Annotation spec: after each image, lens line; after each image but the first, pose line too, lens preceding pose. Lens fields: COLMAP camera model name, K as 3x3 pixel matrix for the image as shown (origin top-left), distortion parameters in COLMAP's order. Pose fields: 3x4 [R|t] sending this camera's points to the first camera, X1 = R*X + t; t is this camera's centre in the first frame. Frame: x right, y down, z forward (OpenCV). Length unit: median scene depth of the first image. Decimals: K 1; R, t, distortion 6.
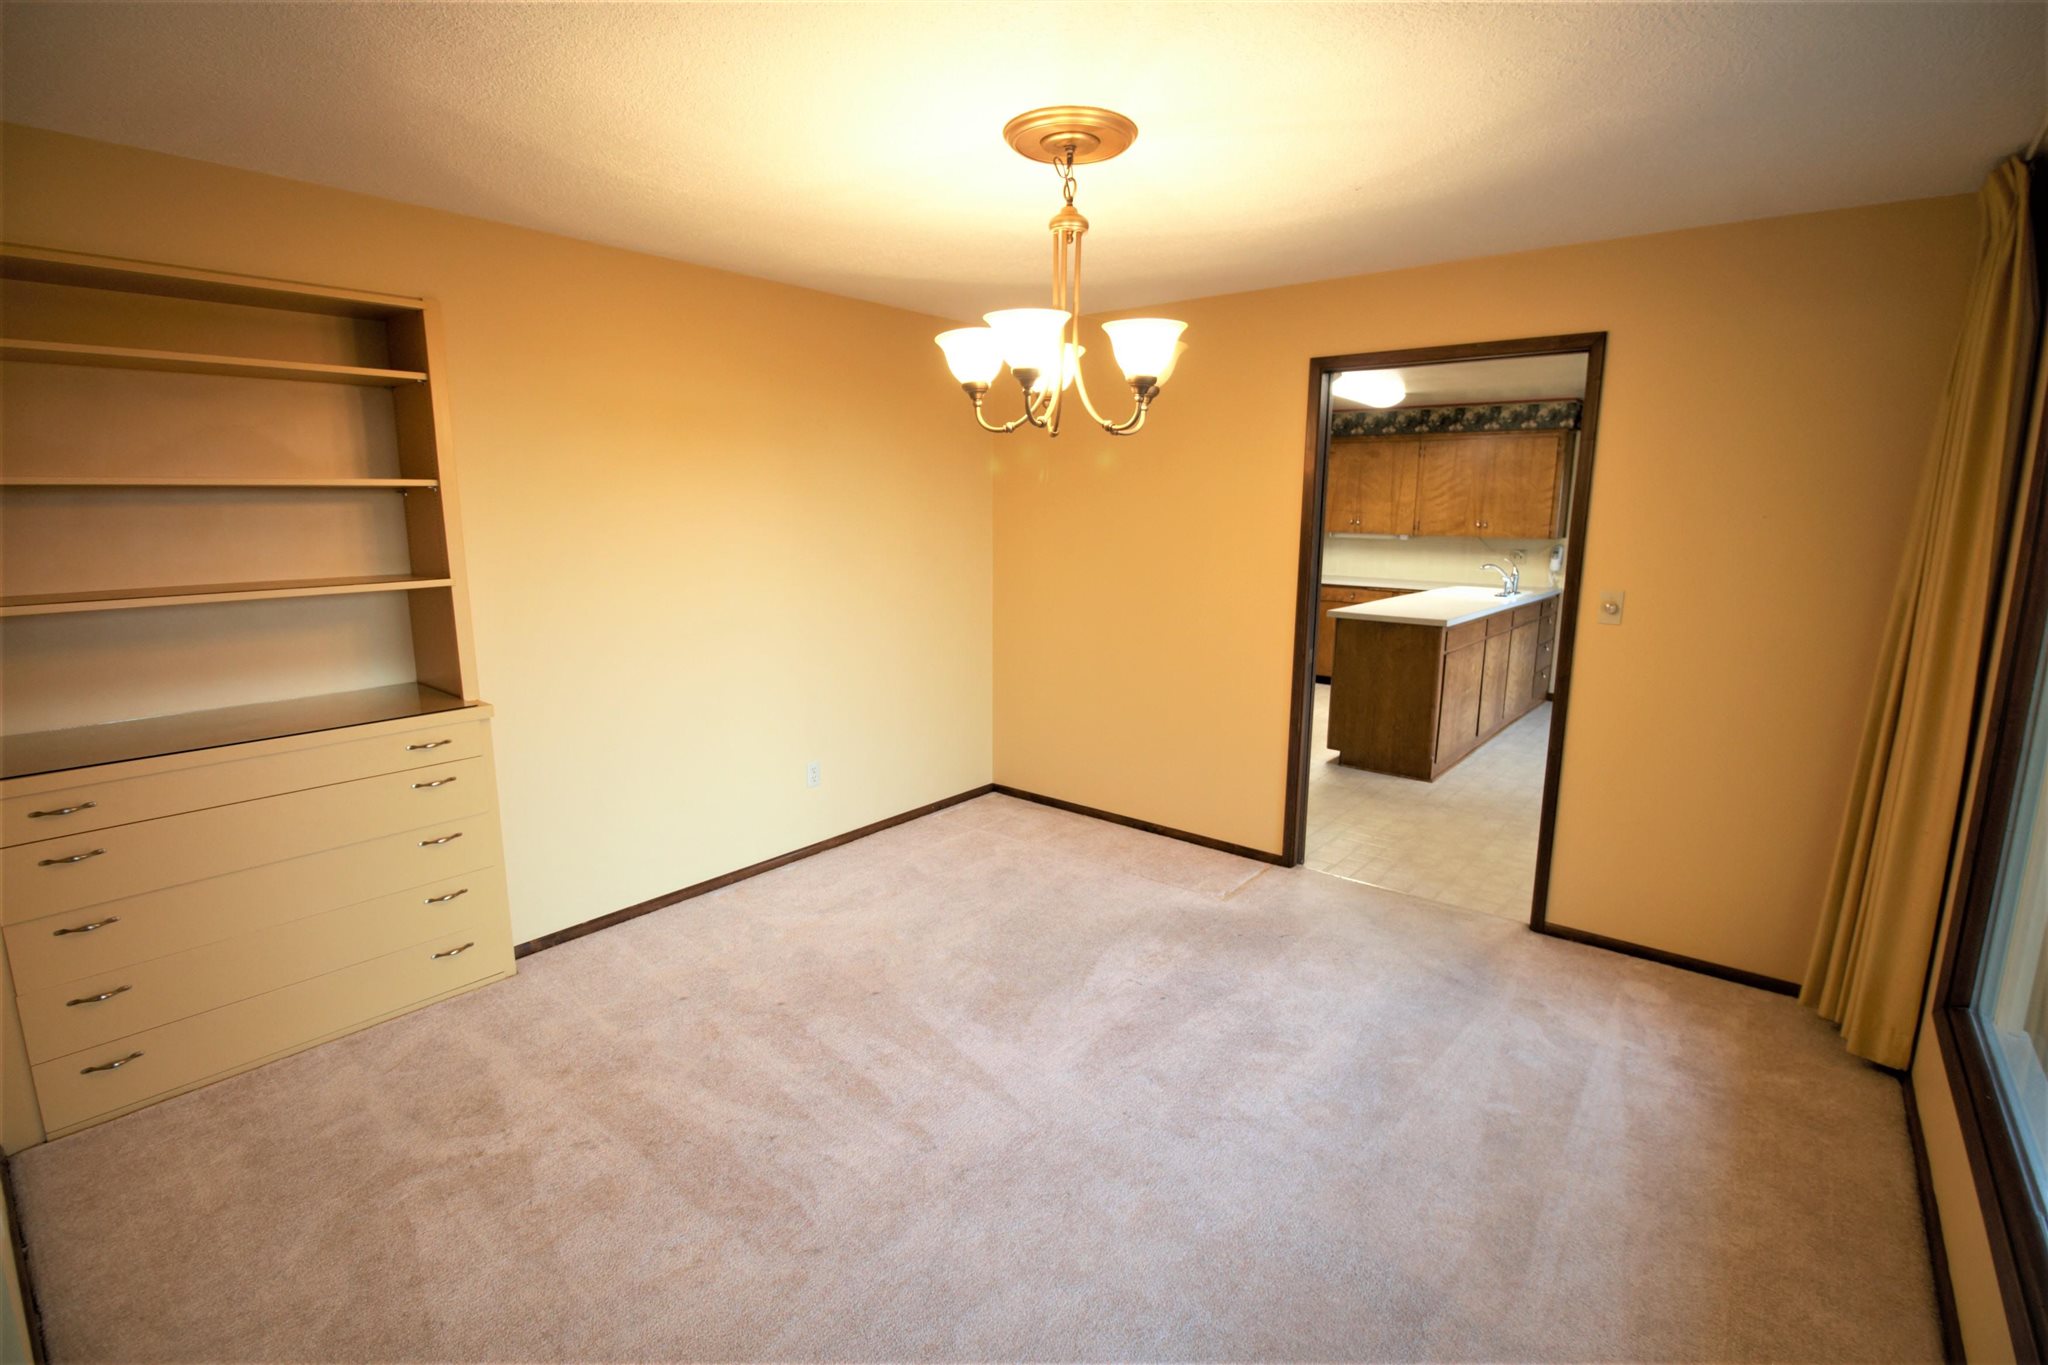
lens RADIAL K [[946.9, 0, 1027.6], [0, 946.9, 679.6], [0, 0, 1]] dist [-0.022367, -0.003528]
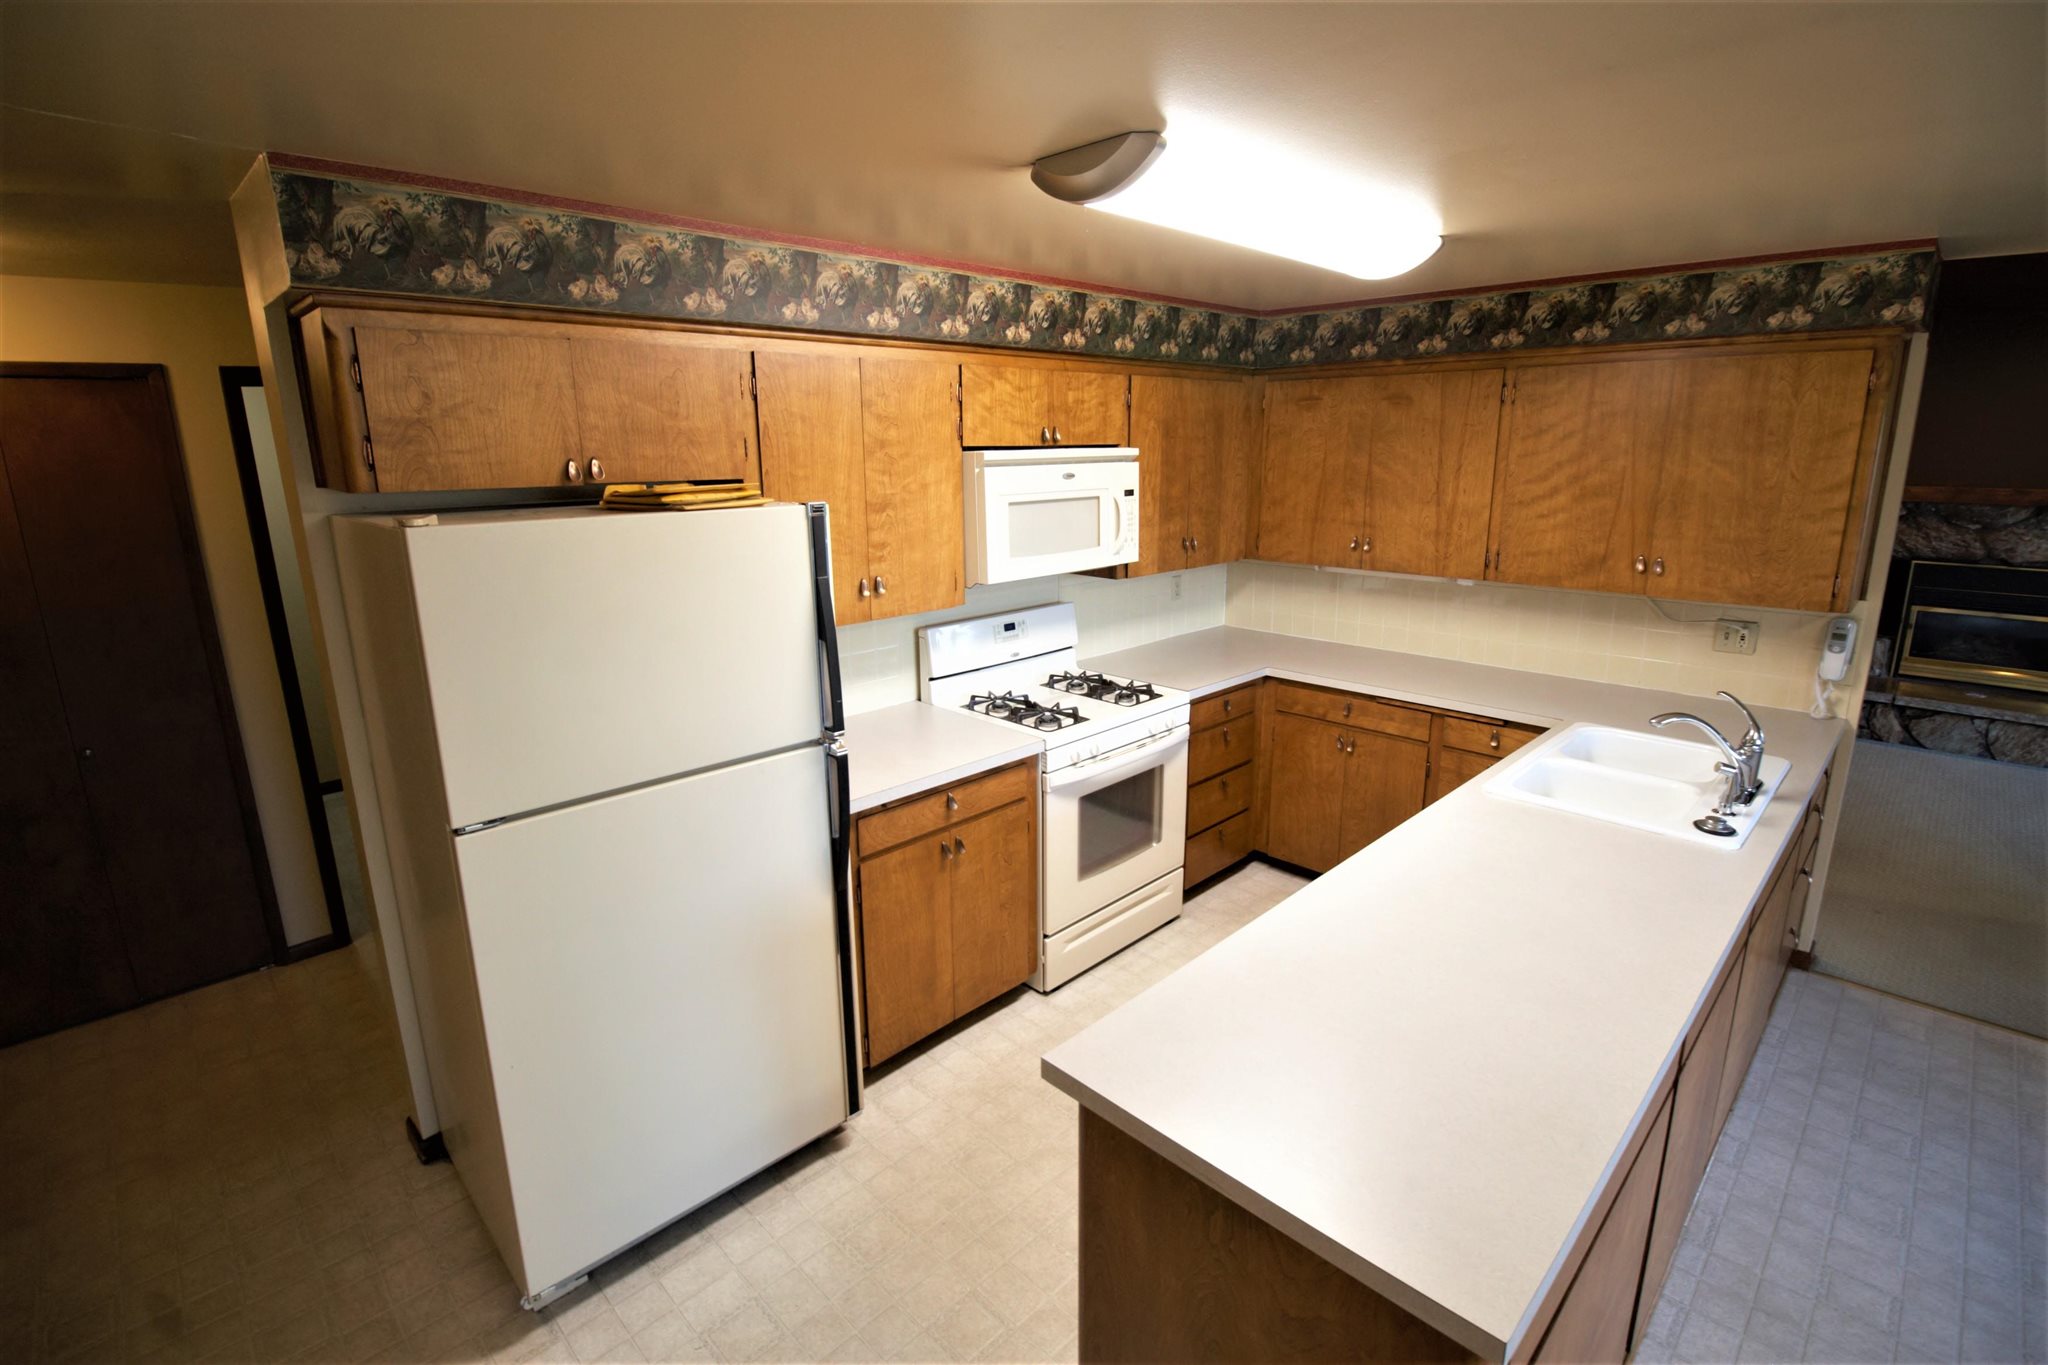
lens RADIAL K [[946.9, 0, 1019.3], [0, 946.9, 676.6], [0, 0, 1]] dist [-0.022367, -0.003528]
pose [[0.993309, 0.002416, -0.115458, 0.251790], [0.004668, 0.998124, 0.061049, -0.142471], [0.115389, -0.061179, 0.991435, 0.550524]]
